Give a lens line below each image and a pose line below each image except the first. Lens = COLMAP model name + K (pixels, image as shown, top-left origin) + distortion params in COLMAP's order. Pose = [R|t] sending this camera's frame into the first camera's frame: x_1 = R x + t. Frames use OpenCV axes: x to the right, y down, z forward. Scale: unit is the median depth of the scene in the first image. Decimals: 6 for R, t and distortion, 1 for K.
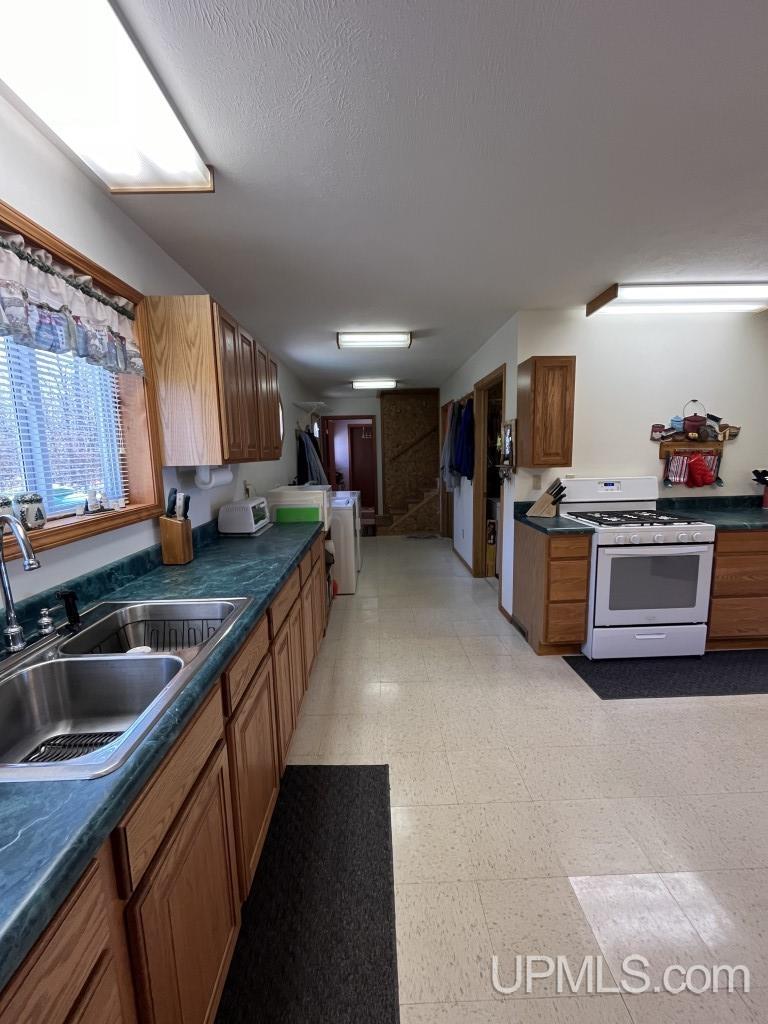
lens RADIAL K [[415.5, 0, 384.4], [0, 415.5, 509.7], [0, 0, 1]] dist [-0.001382, -0.000050]
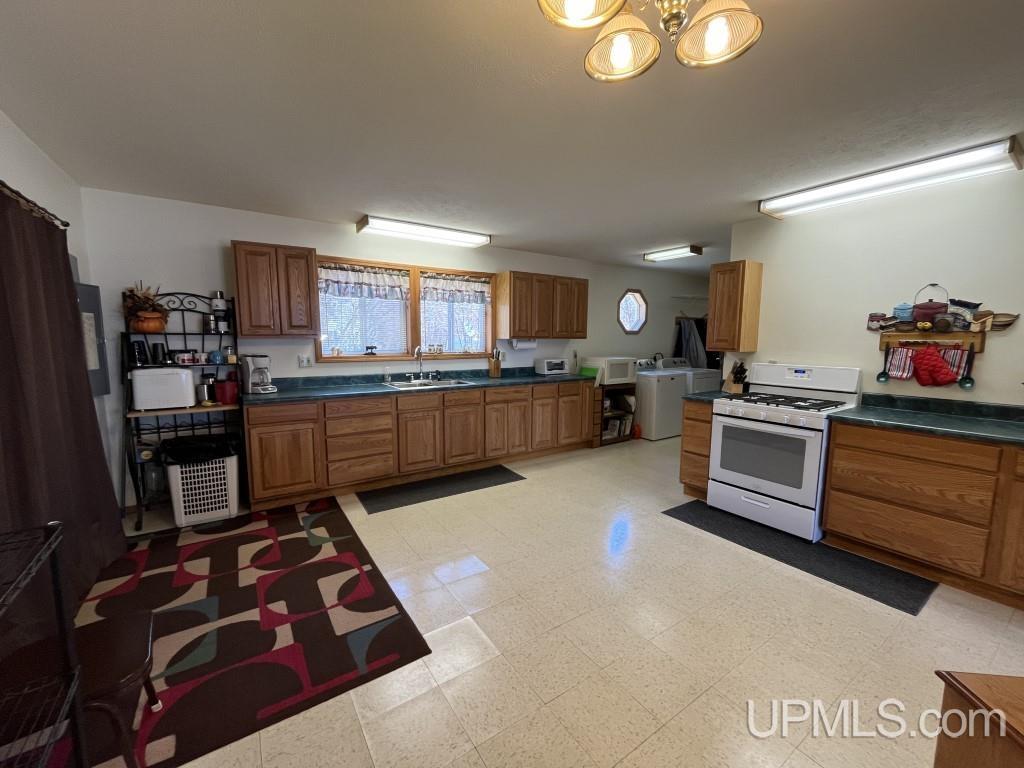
lens RADIAL K [[415.5, 0, 510.9], [0, 415.5, 384.3], [0, 0, 1]] dist [-0.001382, -0.000050]
pose [[0.539353, 0.121303, -0.833297, 1.023706], [-0.133940, 0.989330, 0.057325, 0.008533], [0.831359, 0.080693, 0.549846, -0.179872]]
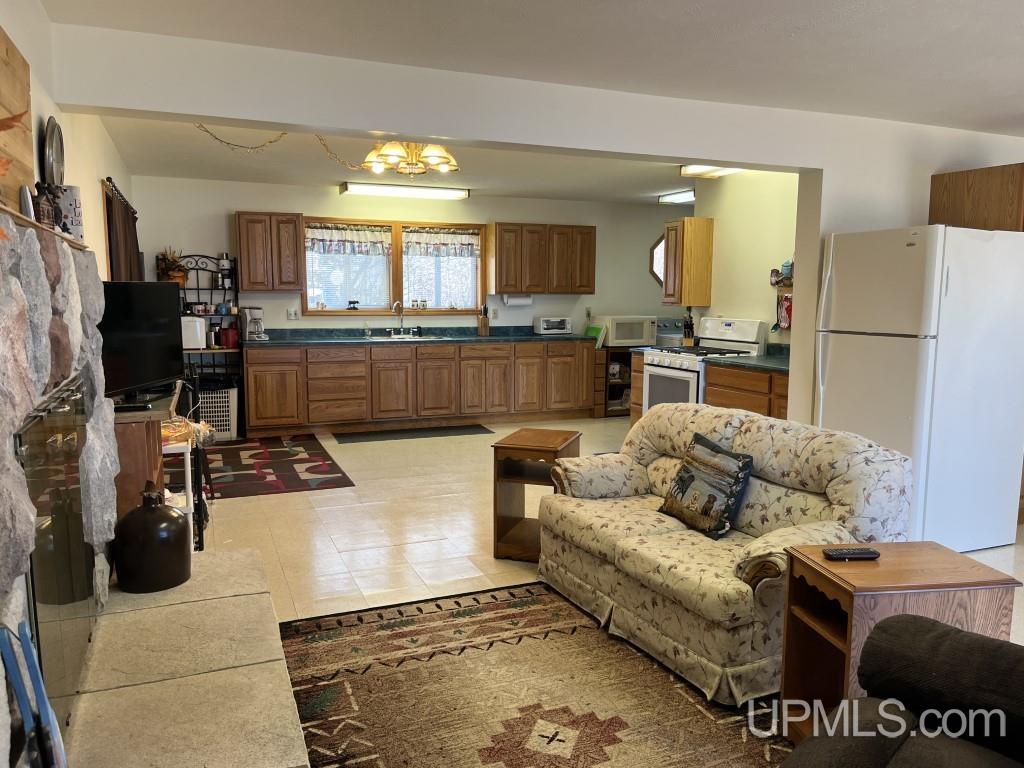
lens RADIAL K [[775.9, 0, 514.5], [0, 775.9, 381.9], [0, 0, 1]] dist [0.056449, -0.004109]
pose [[0.359744, 0.132376, -0.923613, 2.257856], [-0.141597, 0.986165, 0.086190, -0.009433], [0.922244, 0.099775, 0.373511, -0.272884]]
